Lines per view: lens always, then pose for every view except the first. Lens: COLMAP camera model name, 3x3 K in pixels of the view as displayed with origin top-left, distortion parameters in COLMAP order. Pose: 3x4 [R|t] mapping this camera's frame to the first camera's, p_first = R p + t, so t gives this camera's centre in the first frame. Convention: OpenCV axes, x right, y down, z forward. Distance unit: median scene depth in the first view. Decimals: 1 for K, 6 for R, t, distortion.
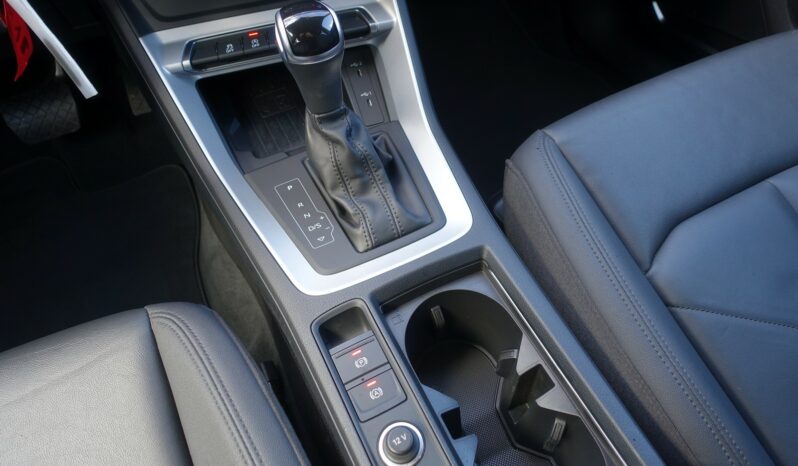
lens RADIAL K [[539.8, 0, 402.0], [0, 539.8, 226.9], [0, 0, 1]] dist [-0.005385, -0.002811]
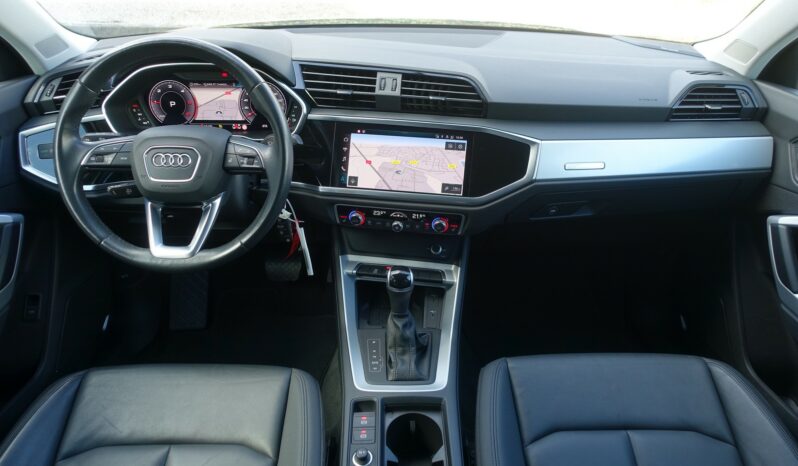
lens RADIAL K [[539.8, 0, 402.0], [0, 539.8, 226.9], [0, 0, 1]] dist [-0.005385, -0.002811]
pose [[0.902026, 0.254739, -0.348507, 0.529672], [-0.364124, 0.882626, -0.297296, 0.120584], [0.231869, 0.395068, 0.888908, -1.046990]]
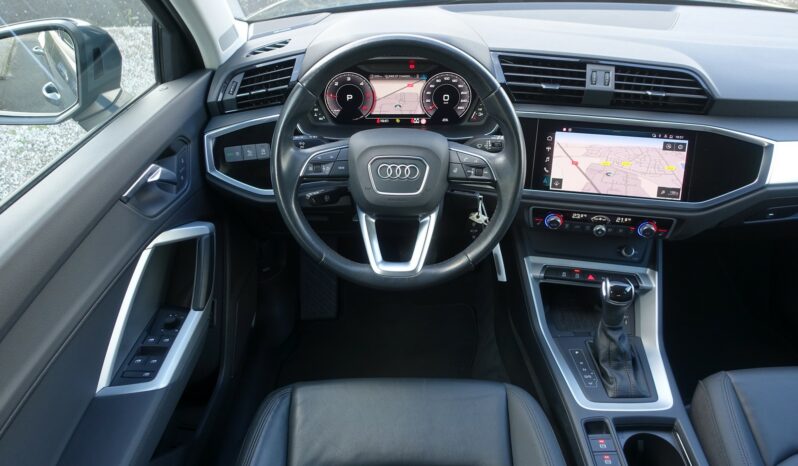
lens RADIAL K [[539.8, 0, 402.0], [0, 539.8, 226.9], [0, 0, 1]] dist [-0.005385, -0.002811]
pose [[0.895938, 0.281085, -0.343927, -0.250276], [-0.366002, 0.905893, -0.213074, 0.177766], [0.251669, 0.316779, 0.914502, -1.185711]]
